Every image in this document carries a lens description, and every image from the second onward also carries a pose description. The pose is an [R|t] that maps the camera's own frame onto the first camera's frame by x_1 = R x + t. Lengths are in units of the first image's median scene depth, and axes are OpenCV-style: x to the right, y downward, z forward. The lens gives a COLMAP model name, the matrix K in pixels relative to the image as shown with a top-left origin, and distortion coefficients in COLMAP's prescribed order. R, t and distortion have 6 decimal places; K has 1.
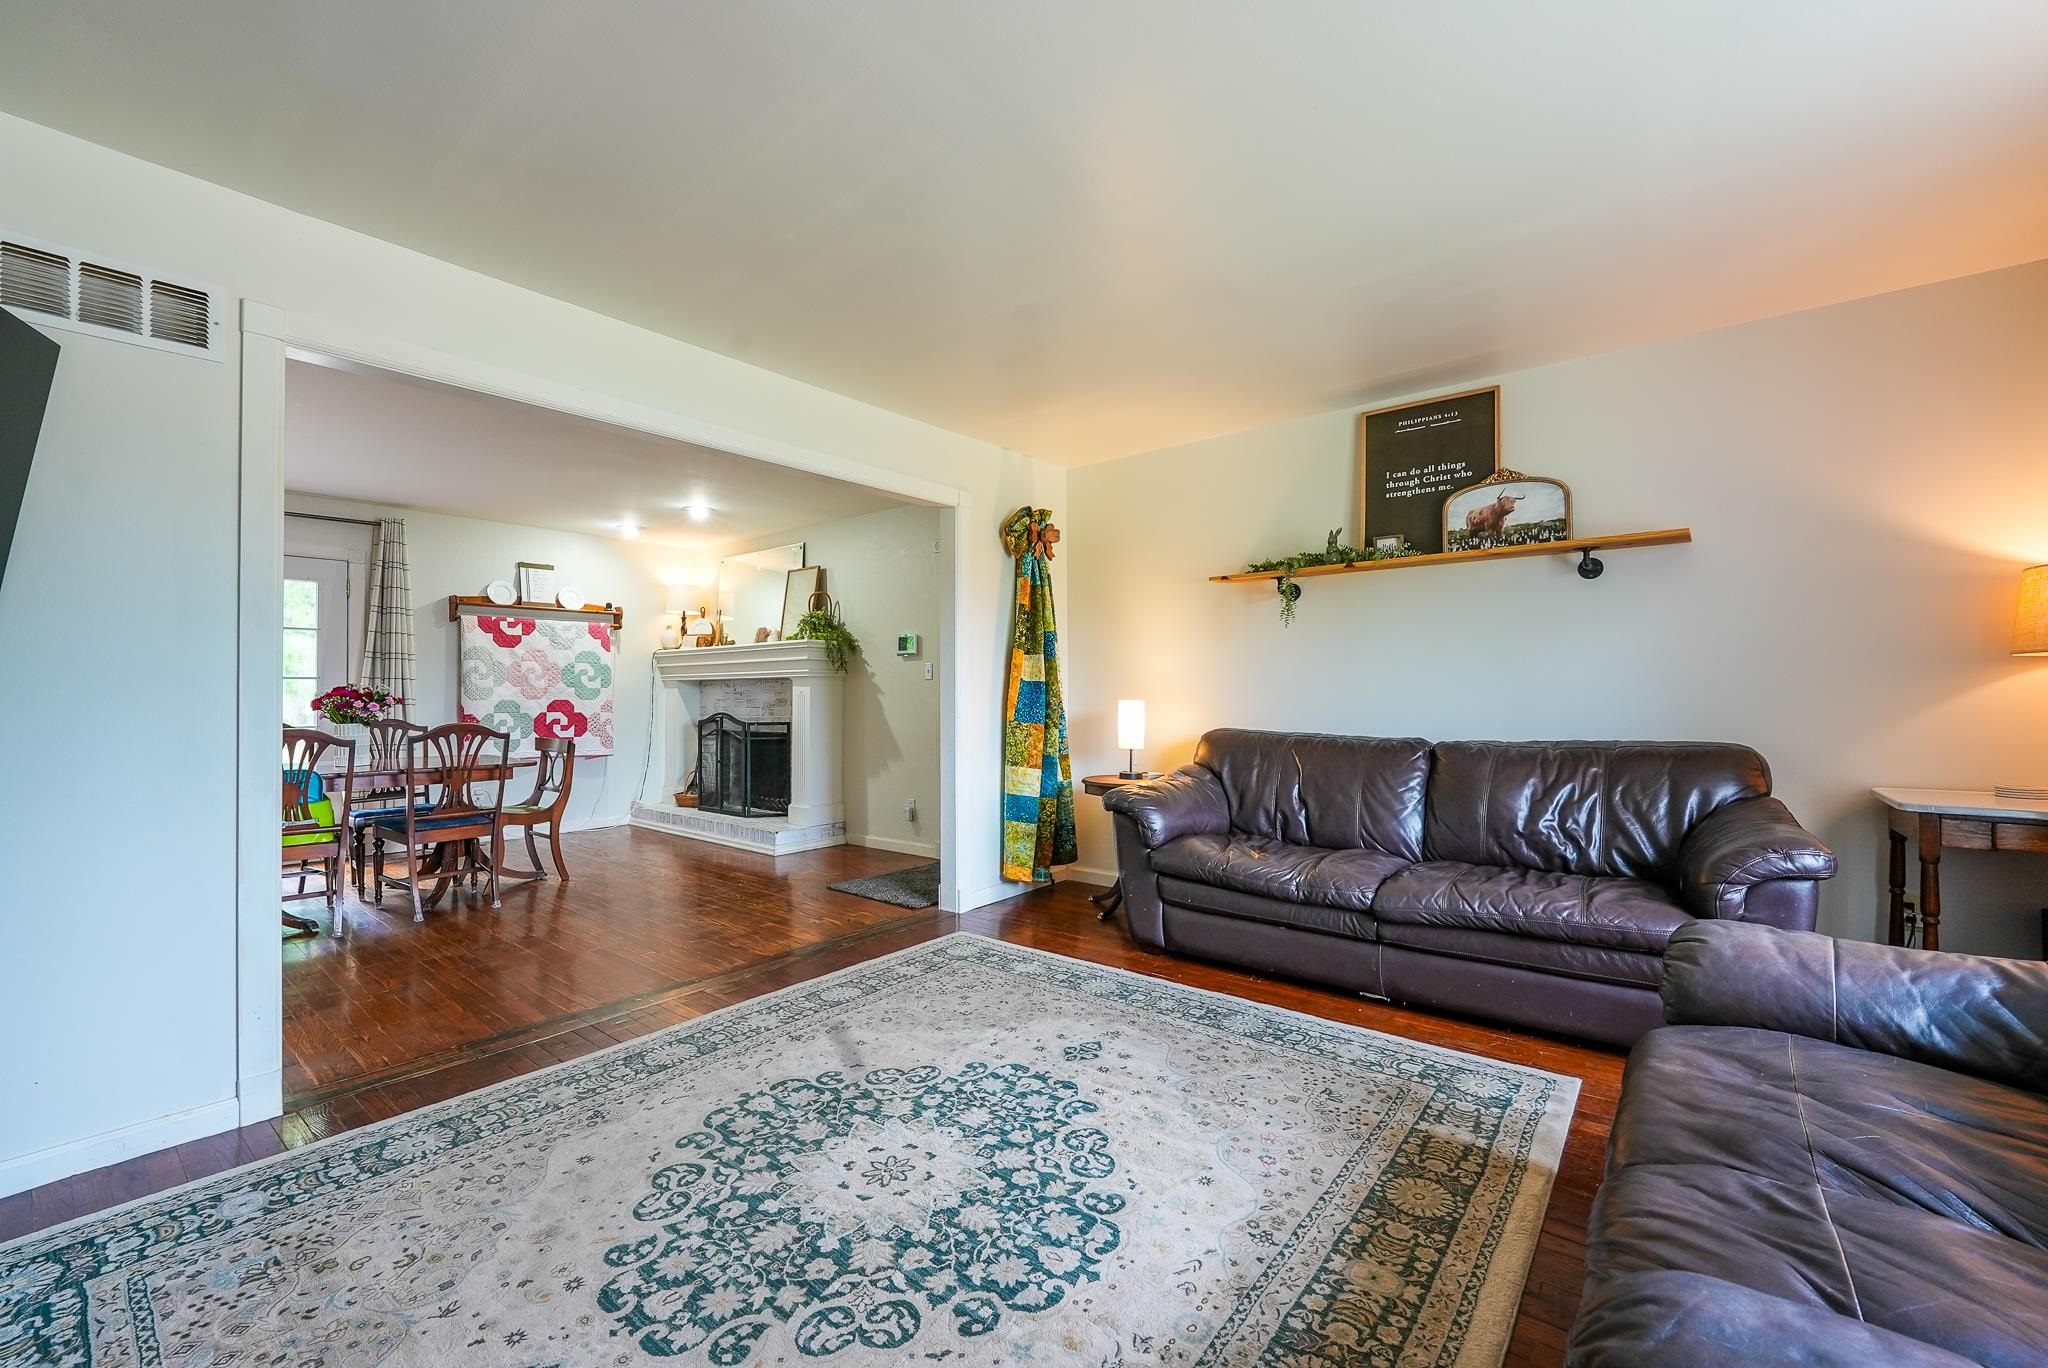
lens RADIAL K [[830.5, 0, 1020.8], [0, 830.5, 682.6], [0, 0, 1]] dist [-0.002907, -0.005493]
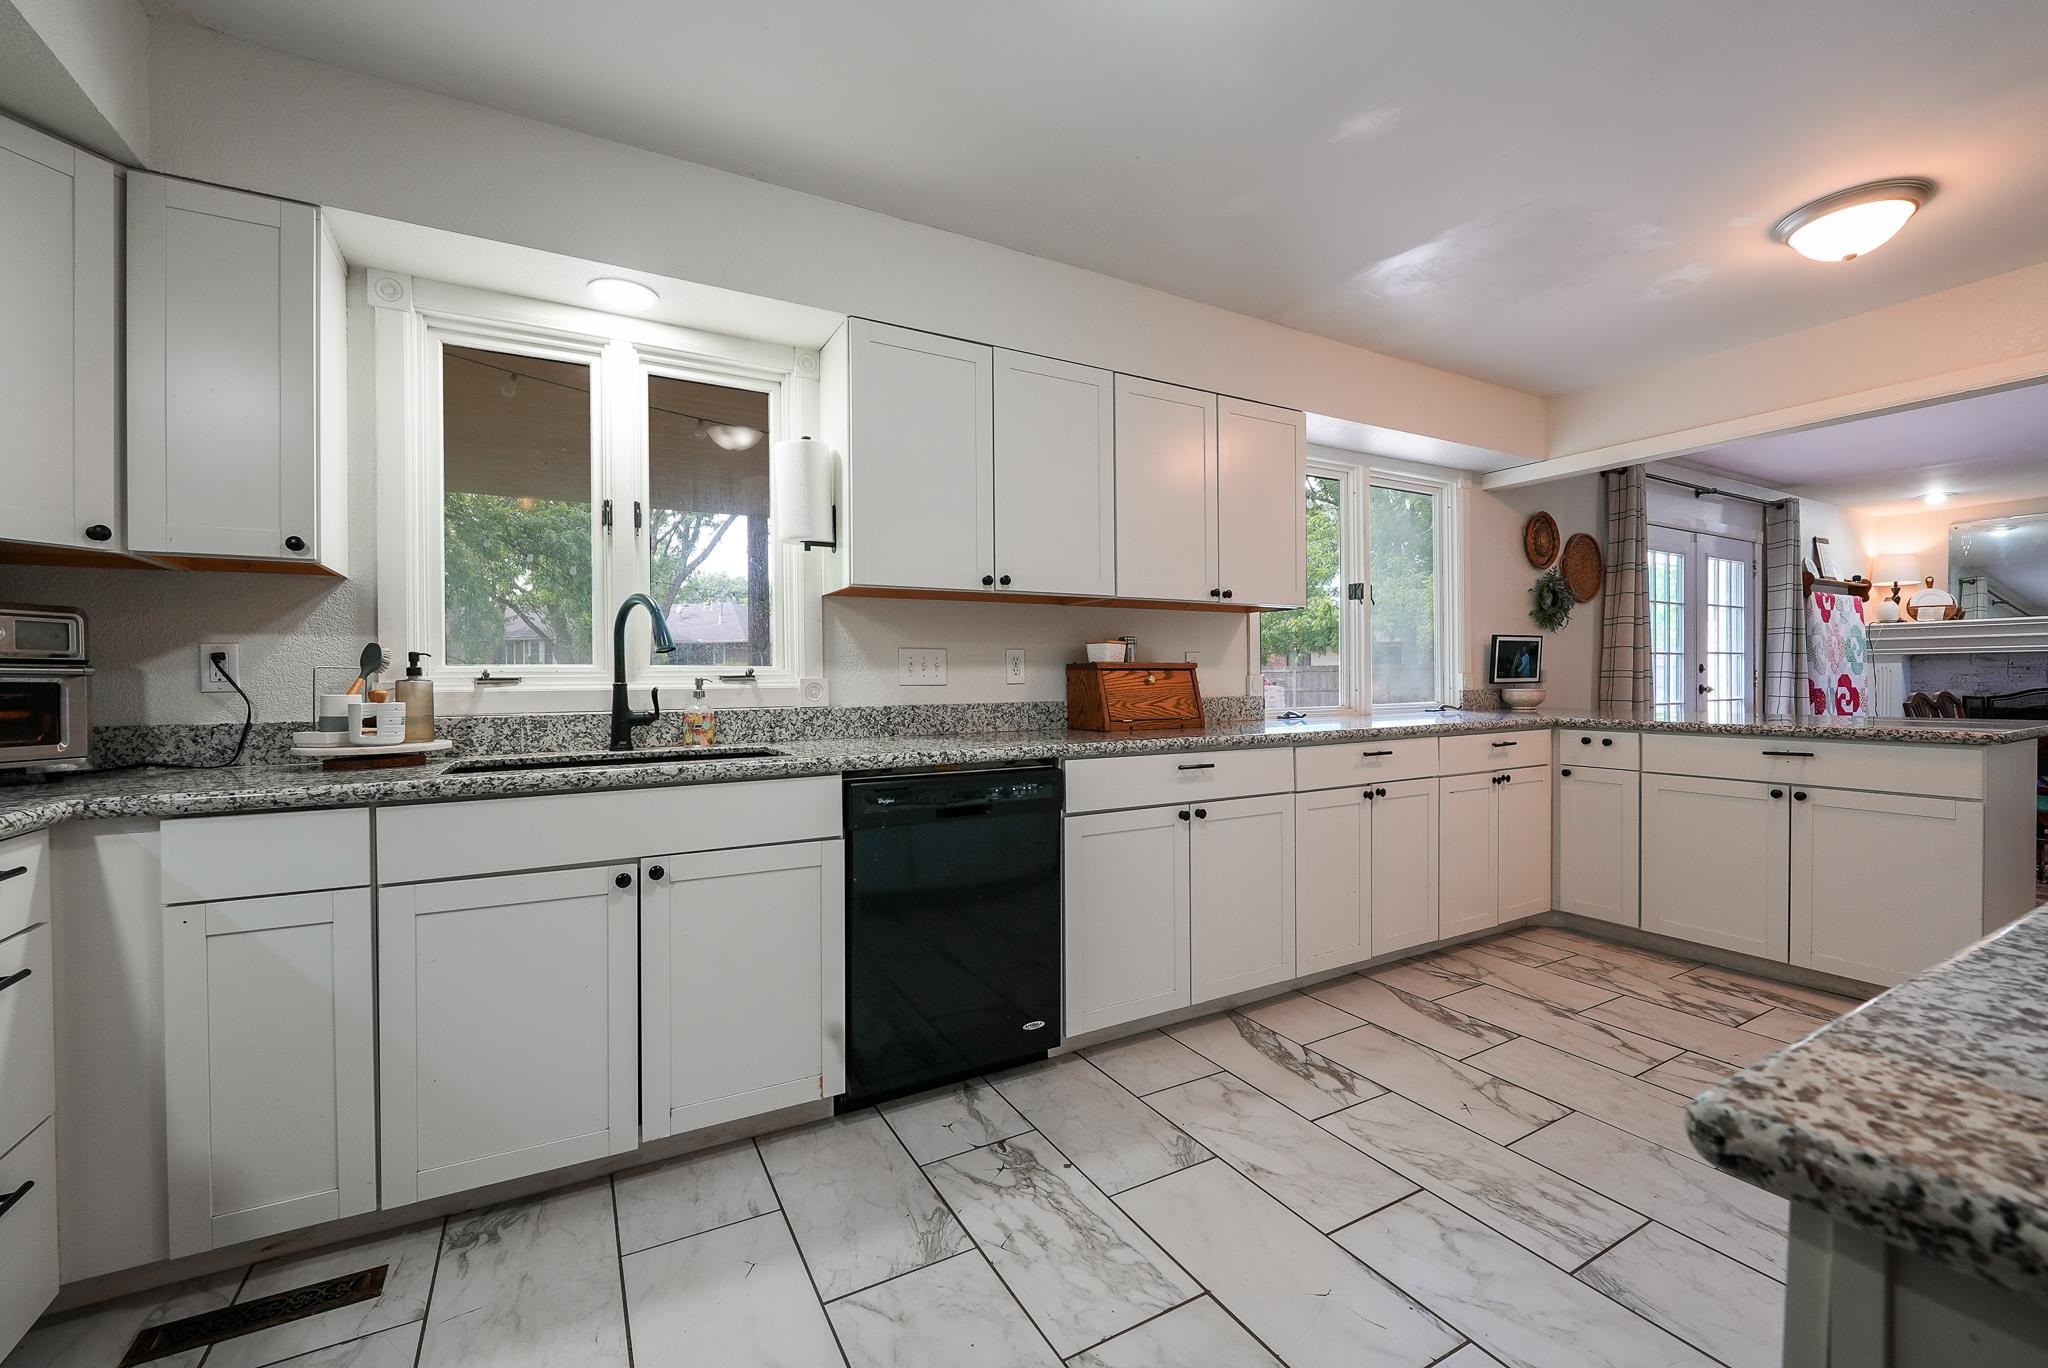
lens RADIAL K [[834.1, 0, 1022.7], [0, 834.1, 681.0], [0, 0, 1]] dist [-0.009997, -0.000319]
pose [[0.932735, -0.000642, -0.360563, -2.038135], [0.007834, 0.999798, 0.018486, 0.004626], [0.360479, -0.020067, 0.932552, -0.500508]]
